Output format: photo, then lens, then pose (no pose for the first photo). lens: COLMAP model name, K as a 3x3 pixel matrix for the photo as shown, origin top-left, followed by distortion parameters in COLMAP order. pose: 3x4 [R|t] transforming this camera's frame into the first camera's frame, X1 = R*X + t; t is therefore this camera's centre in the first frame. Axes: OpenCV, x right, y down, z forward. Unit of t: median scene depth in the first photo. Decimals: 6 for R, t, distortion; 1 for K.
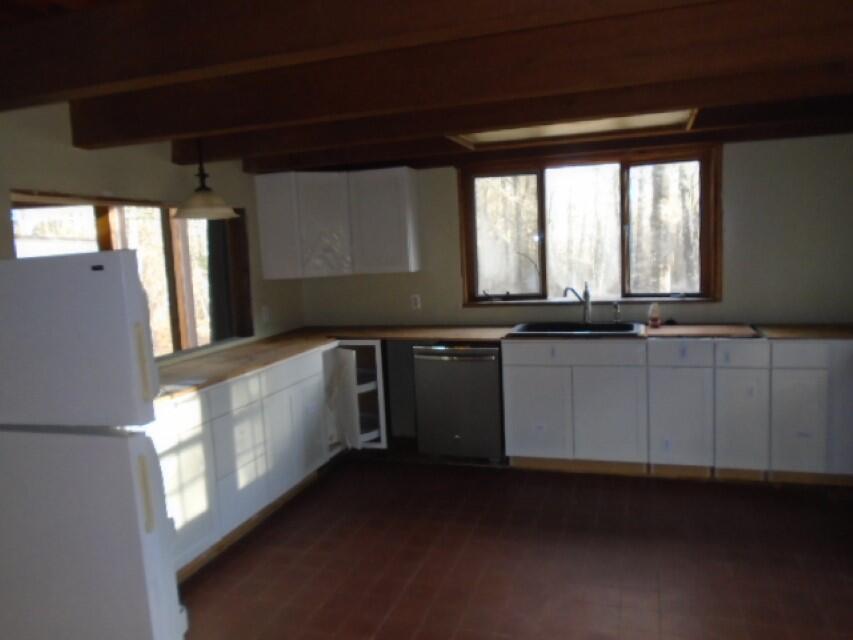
lens RADIAL K [[658.5, 0, 426.5], [0, 658.5, 320.0], [0, 0, 1]] dist [-0.008655, -0.003755]
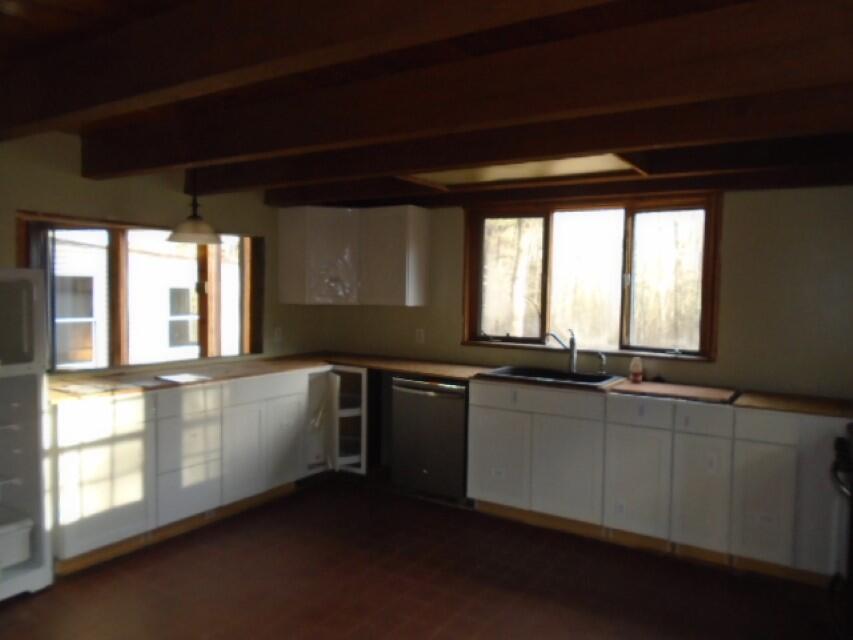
lens RADIAL K [[658.5, 0, 426.5], [0, 658.5, 320.0], [0, 0, 1]] dist [-0.008655, -0.003755]
pose [[0.964603, 0.078822, -0.251652, 0.278202], [-0.093785, 0.994434, -0.048013, -0.004761], [0.246466, 0.069915, 0.966626, 0.012517]]
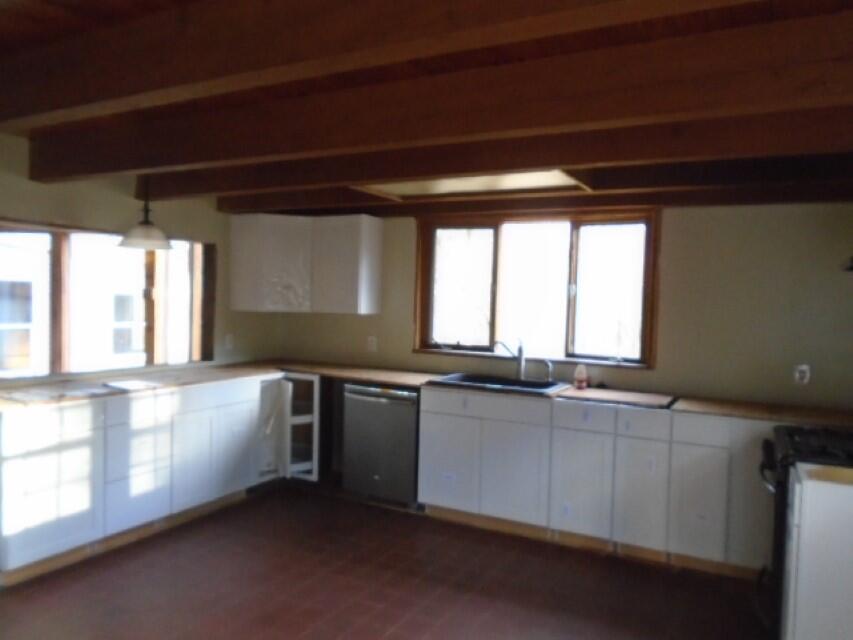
lens RADIAL K [[658.5, 0, 426.5], [0, 658.5, 320.0], [0, 0, 1]] dist [-0.008655, -0.003755]
pose [[0.980786, 0.081910, -0.177057, 0.277493], [-0.095265, 0.993108, -0.068279, -0.002398], [0.170244, 0.083834, 0.981829, -0.007288]]
